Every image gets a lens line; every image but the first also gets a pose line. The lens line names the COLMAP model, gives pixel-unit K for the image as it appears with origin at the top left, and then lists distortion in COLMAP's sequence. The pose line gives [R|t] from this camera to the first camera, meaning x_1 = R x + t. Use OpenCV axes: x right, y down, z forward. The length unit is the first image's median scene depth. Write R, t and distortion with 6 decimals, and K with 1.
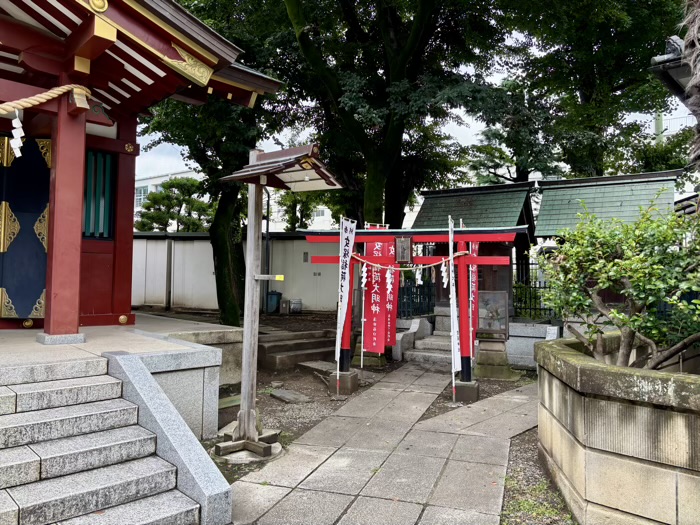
lens RADIAL K [[527.1, 0, 350.5], [0, 527.1, 261.1], [0, 0, 1]] dist [0.062254, -0.068635]
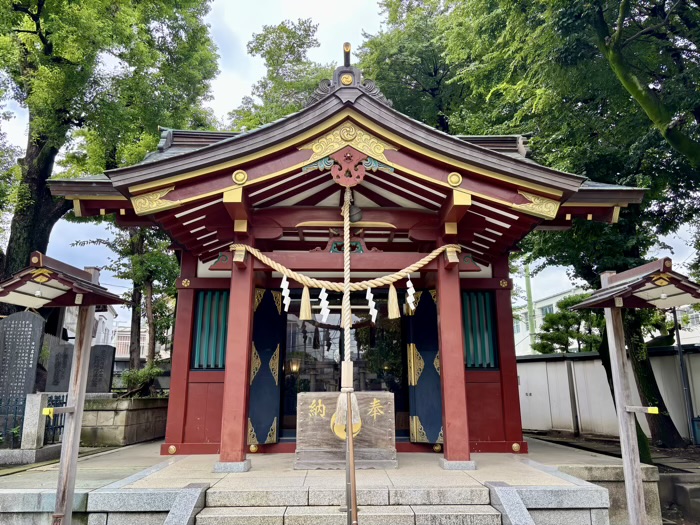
lens RADIAL K [[527.1, 0, 350.5], [0, 527.1, 261.1], [0, 0, 1]] dist [0.062254, -0.068635]
pose [[0.733128, -0.187967, -0.653599, 0.089998], [0.042247, 0.971778, -0.232084, -0.017481], [0.678777, 0.142534, 0.720378, -0.018130]]
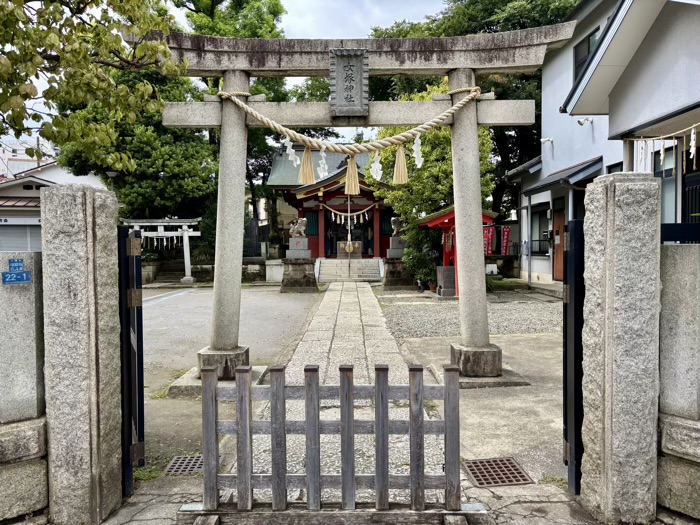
lens RADIAL K [[527.1, 0, 350.5], [0, 527.1, 261.1], [0, 0, 1]] dist [0.062254, -0.068635]
pose [[0.714055, -0.010145, -0.700017, 2.066093], [0.046548, 0.998370, 0.033012, 0.007289], [0.698541, -0.056157, 0.713363, -1.998342]]
